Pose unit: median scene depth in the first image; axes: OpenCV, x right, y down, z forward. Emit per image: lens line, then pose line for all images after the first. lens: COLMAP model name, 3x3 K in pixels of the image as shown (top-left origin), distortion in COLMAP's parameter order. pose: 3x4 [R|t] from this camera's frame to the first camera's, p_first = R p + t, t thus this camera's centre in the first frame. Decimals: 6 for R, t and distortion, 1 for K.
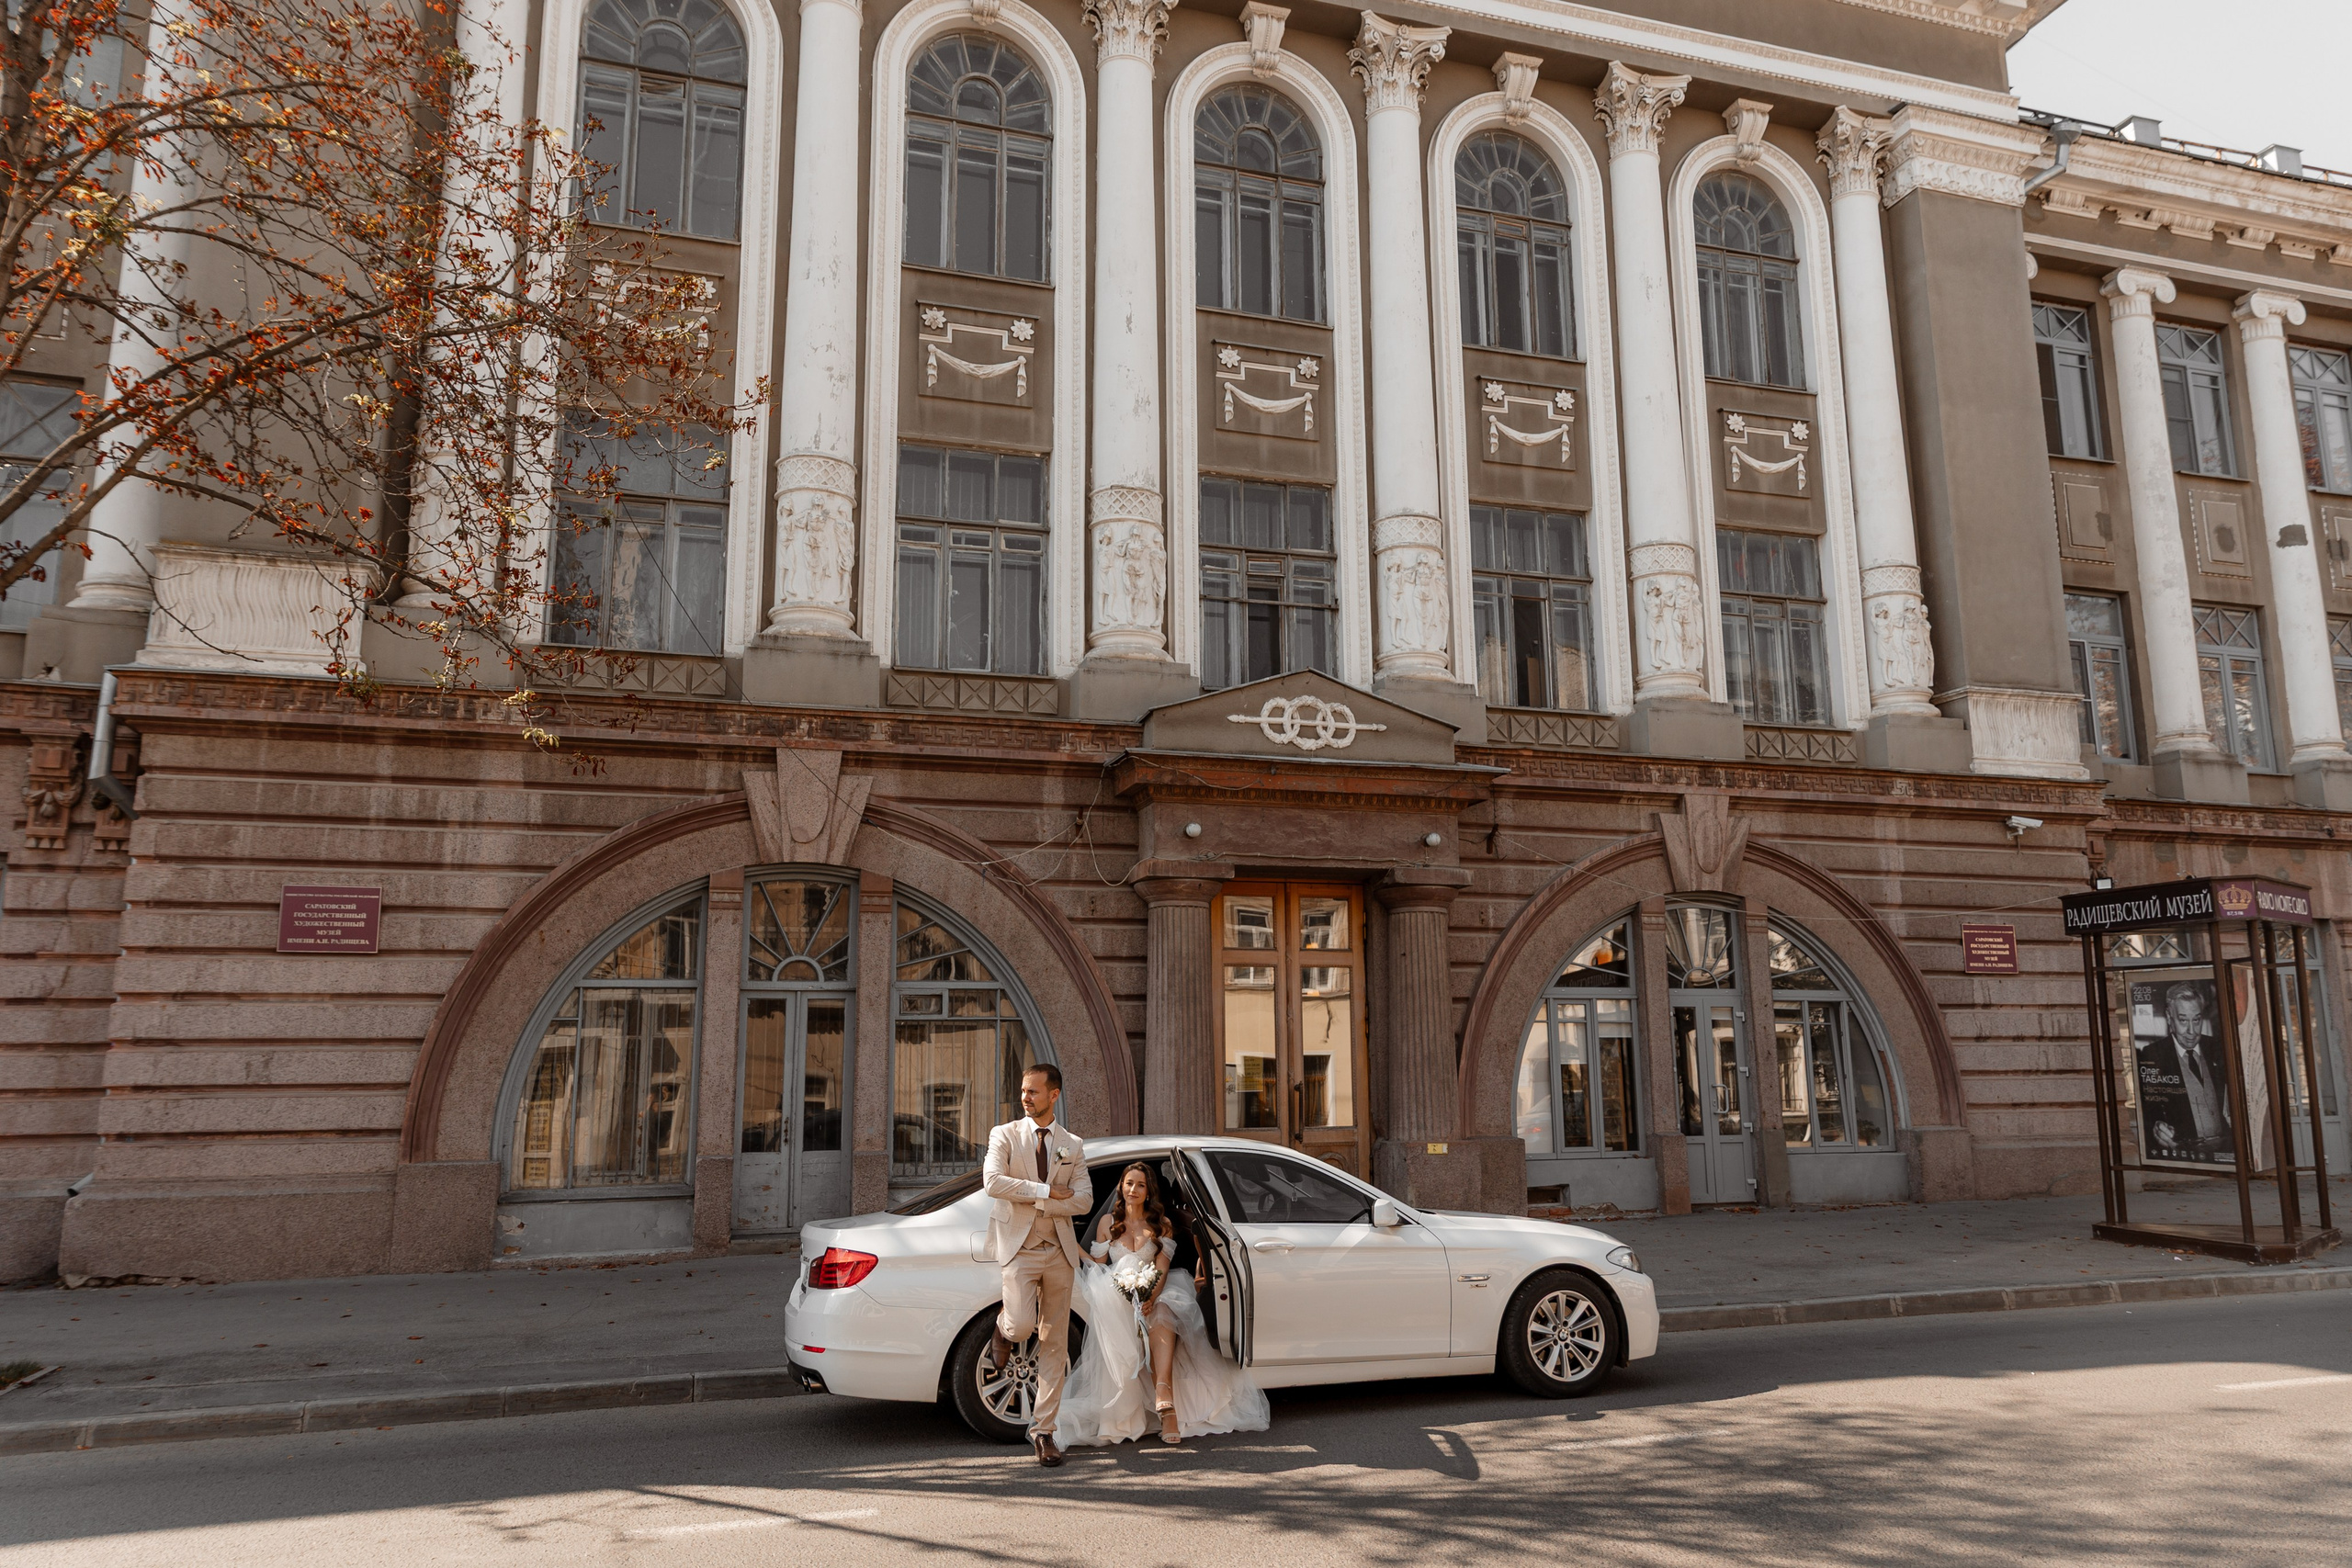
lens RADIAL K [[1564.4, 0, 1203.4], [0, 1564.4, 801.8], [0, 0, 1]] dist [0.008636, 0.008934]
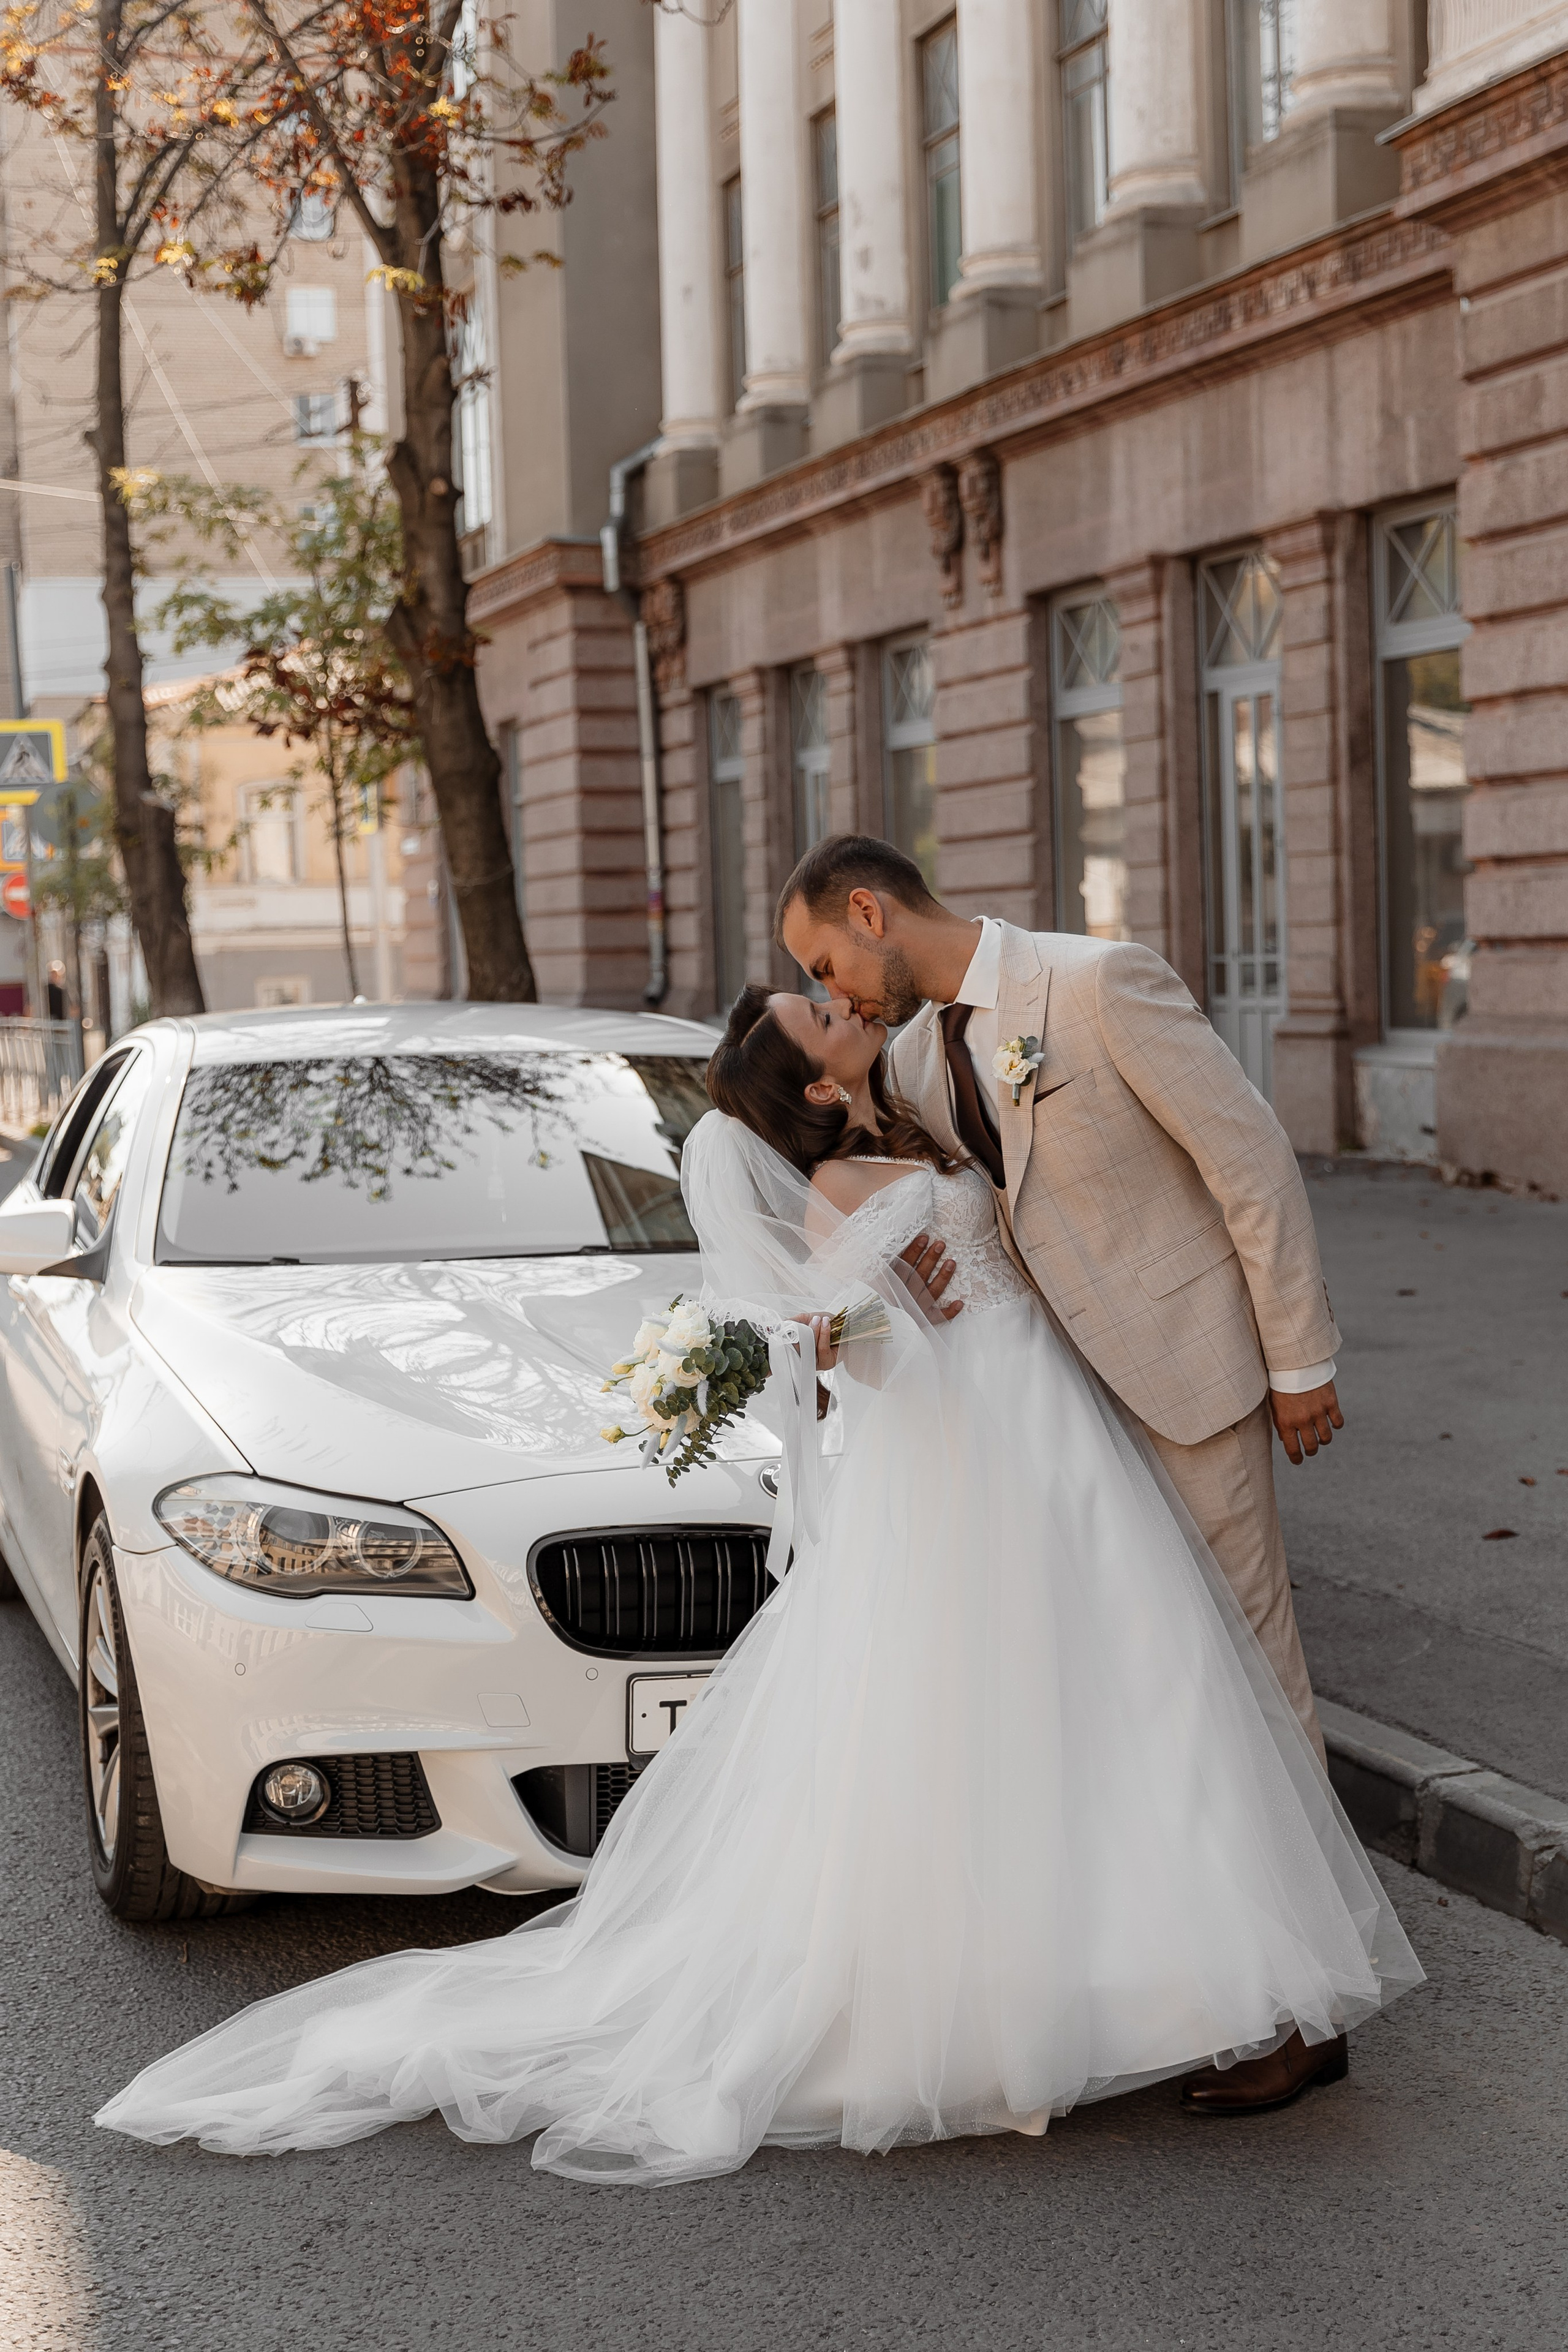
lens RADIAL K [[3352.0, 0, 805.9], [0, 3352.0, 1168.3], [0, 0, 1]] dist [0.010256, 0.000000]
pose [[0.024755, 0.080182, -0.996473, 0.485306], [0.220087, 0.971885, 0.083671, 0.116412], [0.975166, -0.221382, 0.006412, 0.631134]]
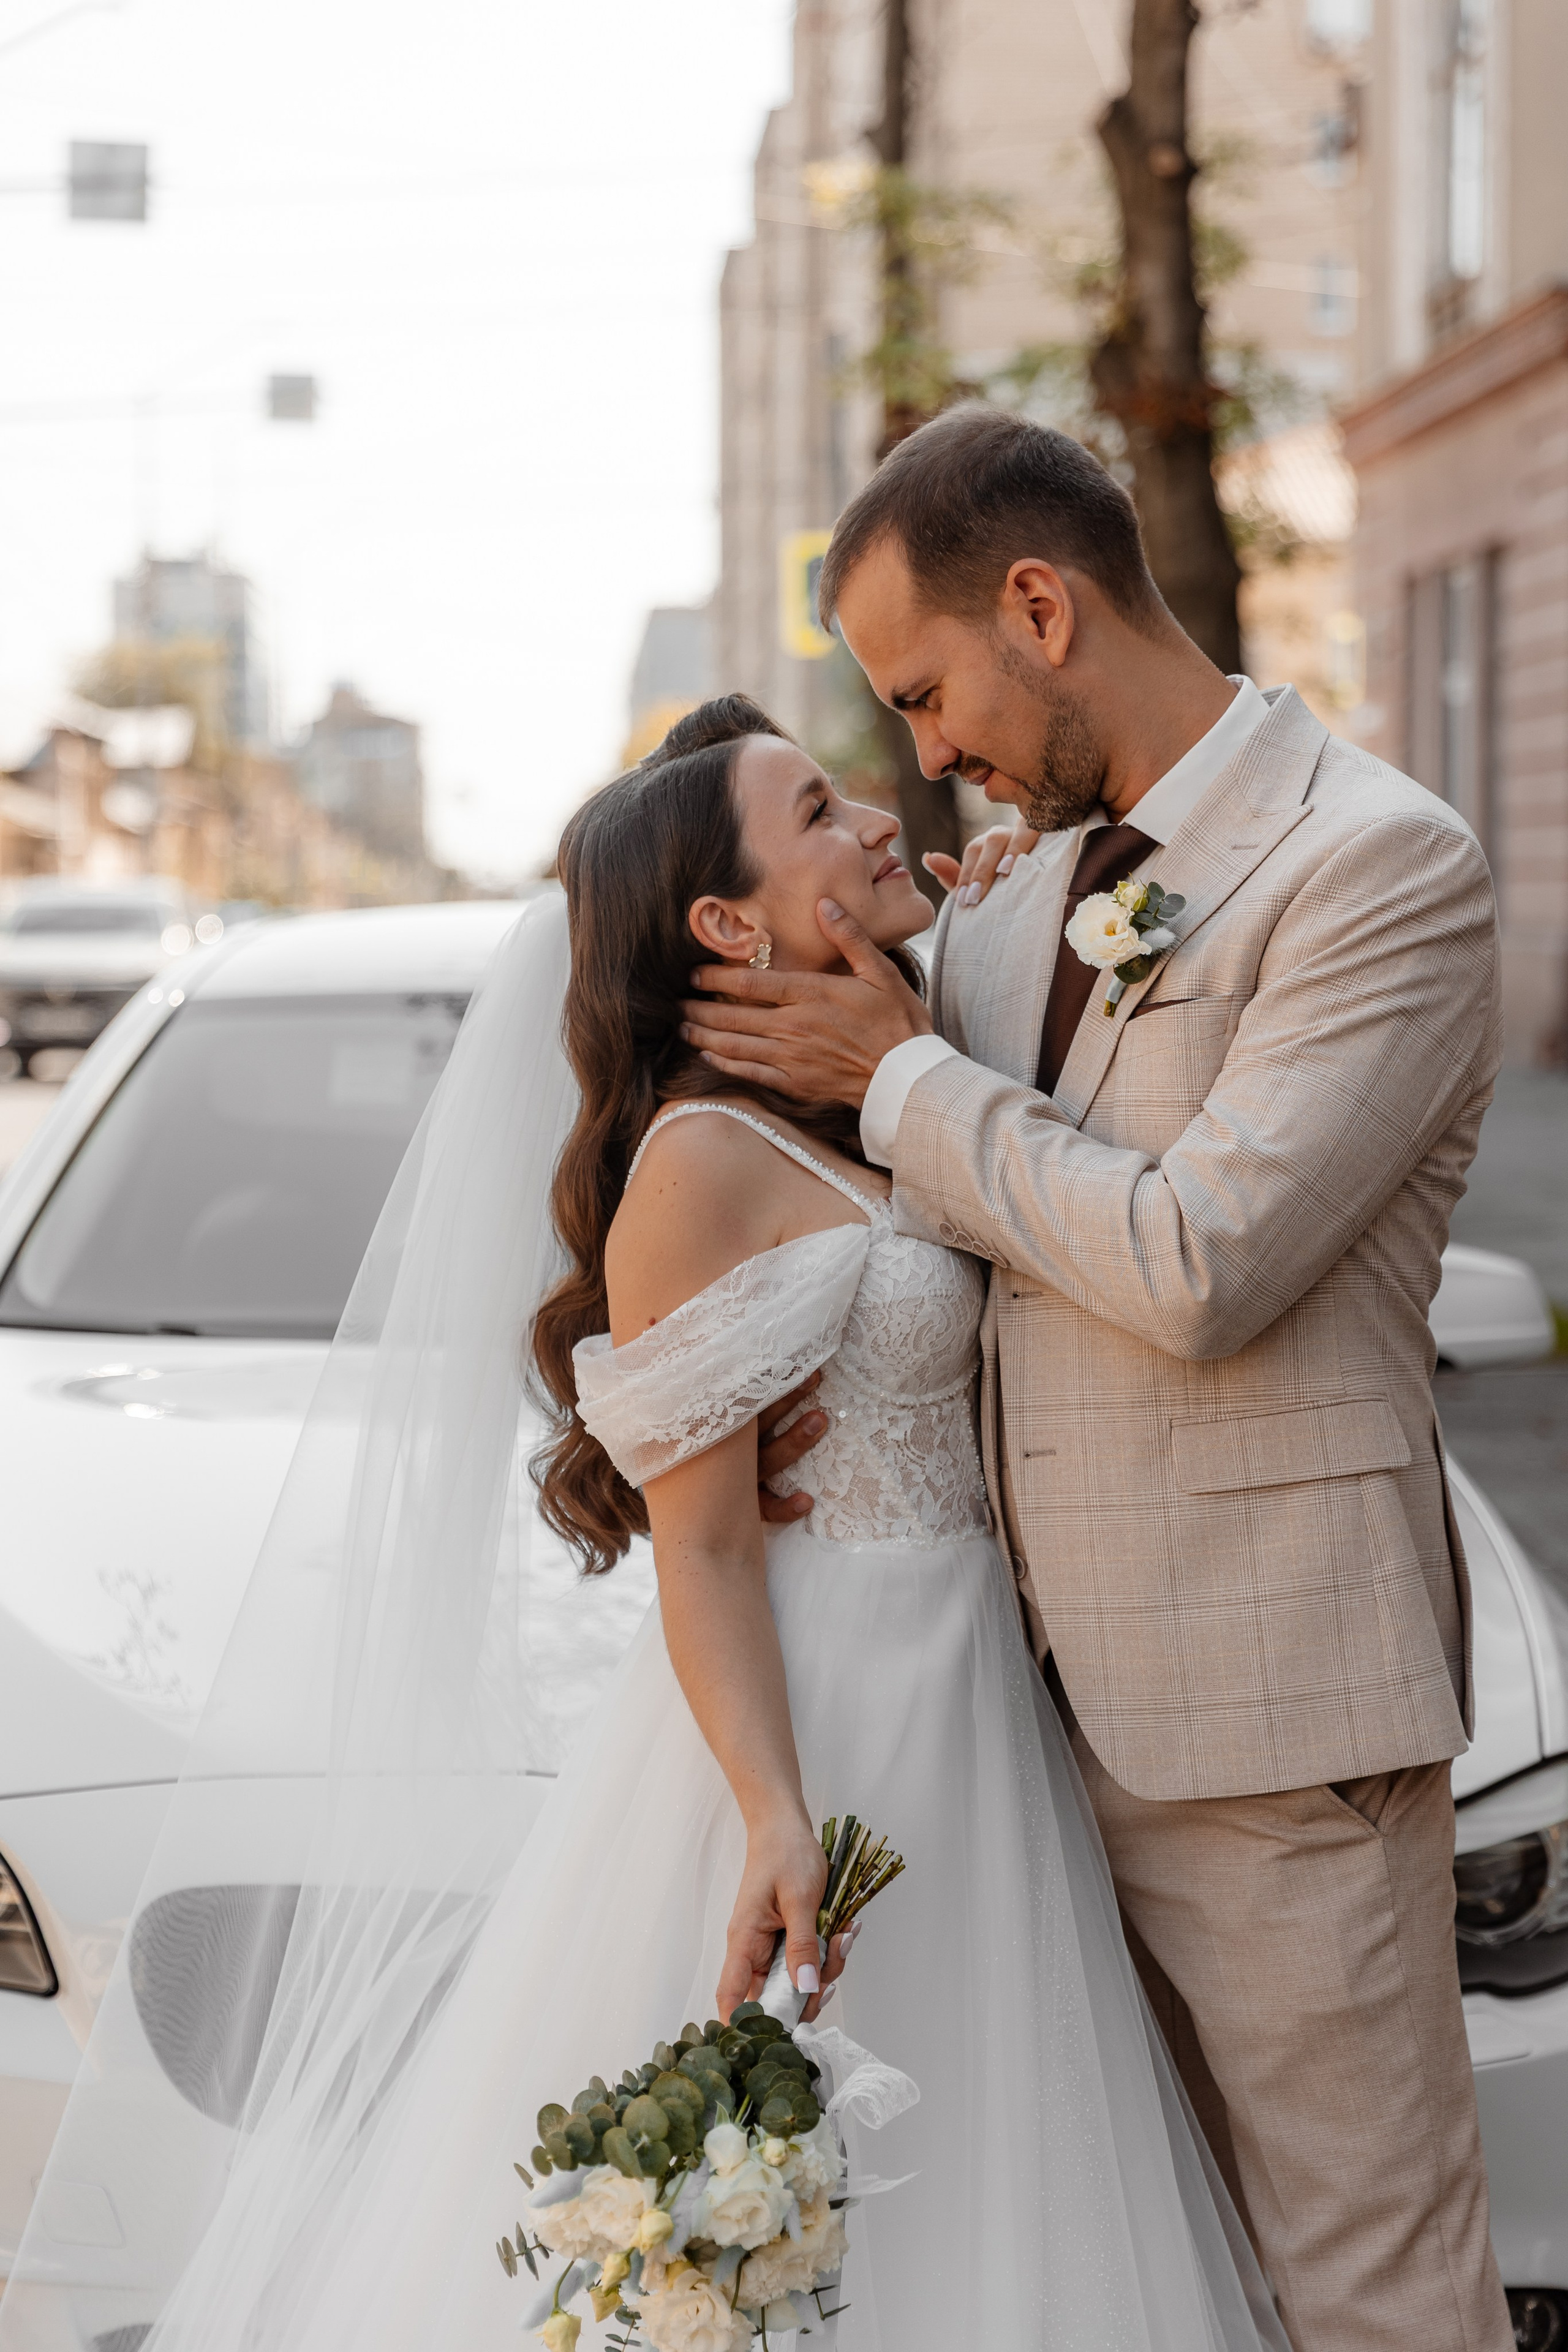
lens RADIAL K [[4455.6, 0, 784.4], [0, 4455.6, 1174.6], [0, 0, 1]] dist [0.033060, 0.000000]
pose [[-0.249637, 0.077263, -0.965252, 0.375837], [0.184106, 0.982417, 0.031023, 0.135054], [0.950677, -0.169964, -0.259472, 0.696411]]
